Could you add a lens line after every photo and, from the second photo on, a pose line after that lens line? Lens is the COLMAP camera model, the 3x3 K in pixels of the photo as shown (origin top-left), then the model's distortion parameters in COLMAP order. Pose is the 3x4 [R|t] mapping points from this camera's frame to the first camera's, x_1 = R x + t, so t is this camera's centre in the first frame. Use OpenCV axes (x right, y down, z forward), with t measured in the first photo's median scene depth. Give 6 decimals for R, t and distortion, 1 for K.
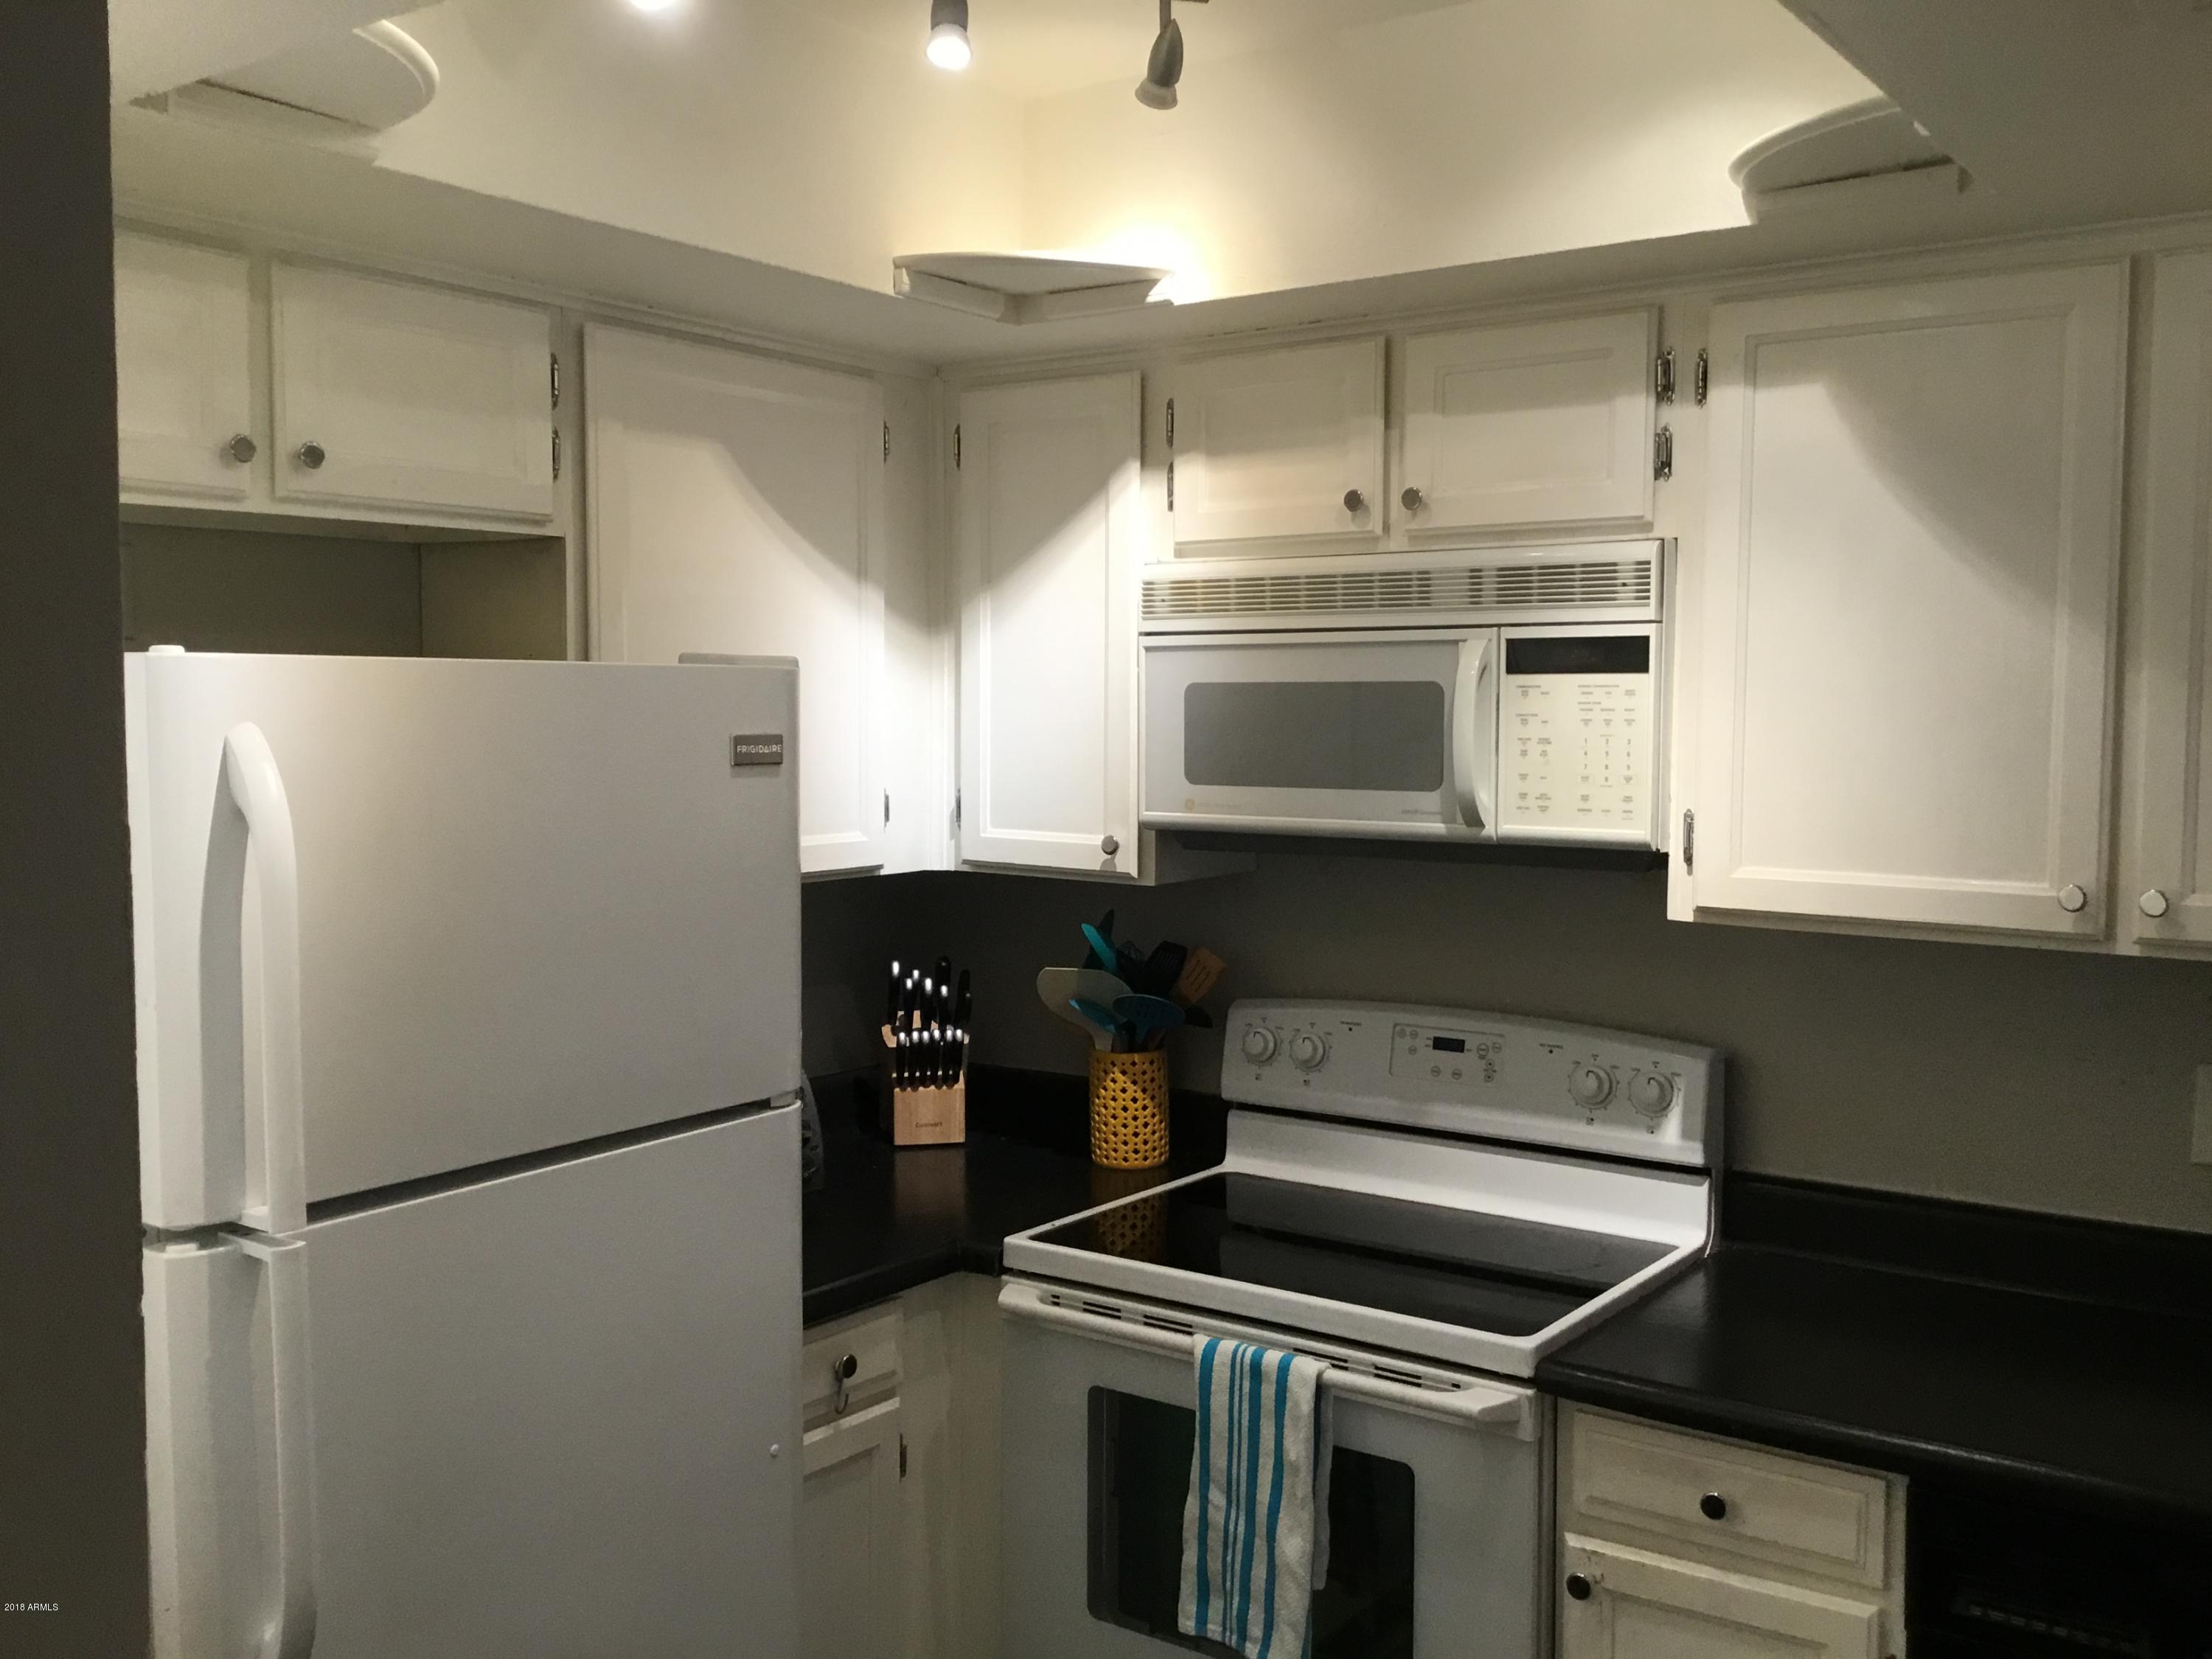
lens RADIAL K [[2020.9, 0, 1106.0], [0, 2020.9, 829.5], [0, 0, 1]] dist [0.125010, -0.225753]
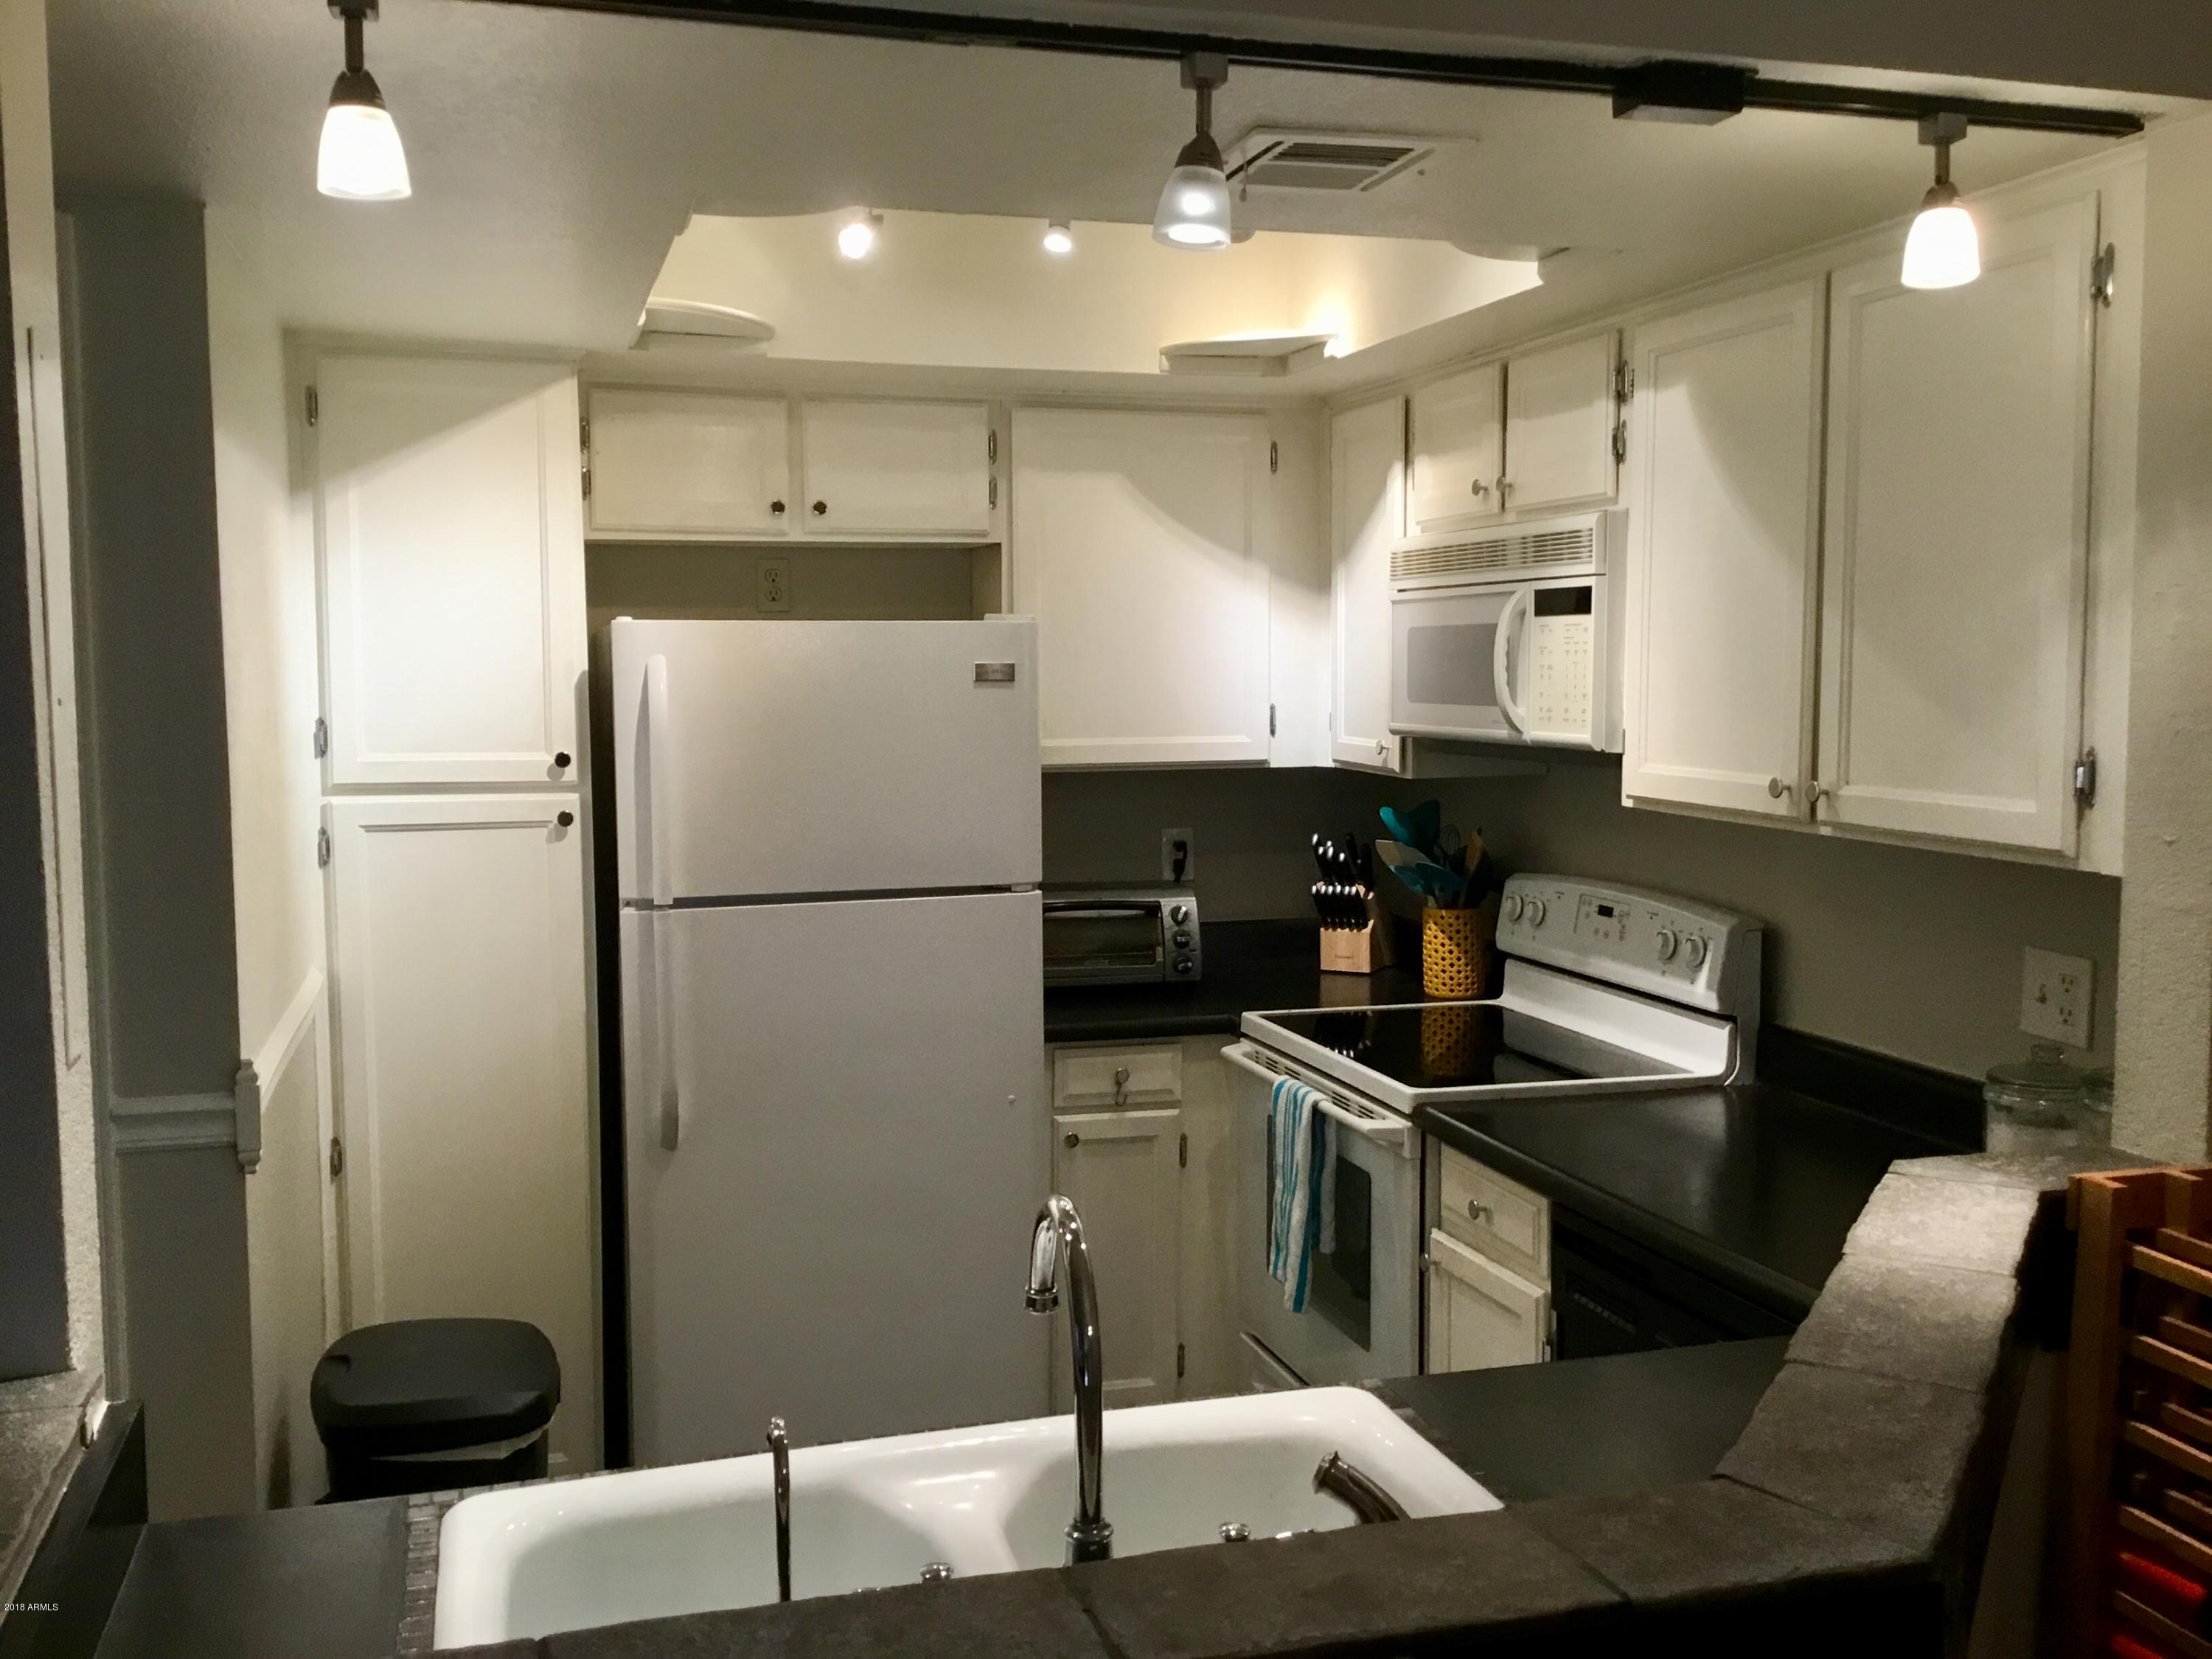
lens RADIAL K [[2020.9, 0, 1106.0], [0, 2020.9, 829.5], [0, 0, 1]] dist [0.125010, -0.225753]
pose [[0.787880, 0.046646, -0.614059, 0.760012], [-0.033185, 0.998894, 0.033300, 0.025641], [0.614934, -0.005859, 0.788557, -0.203752]]
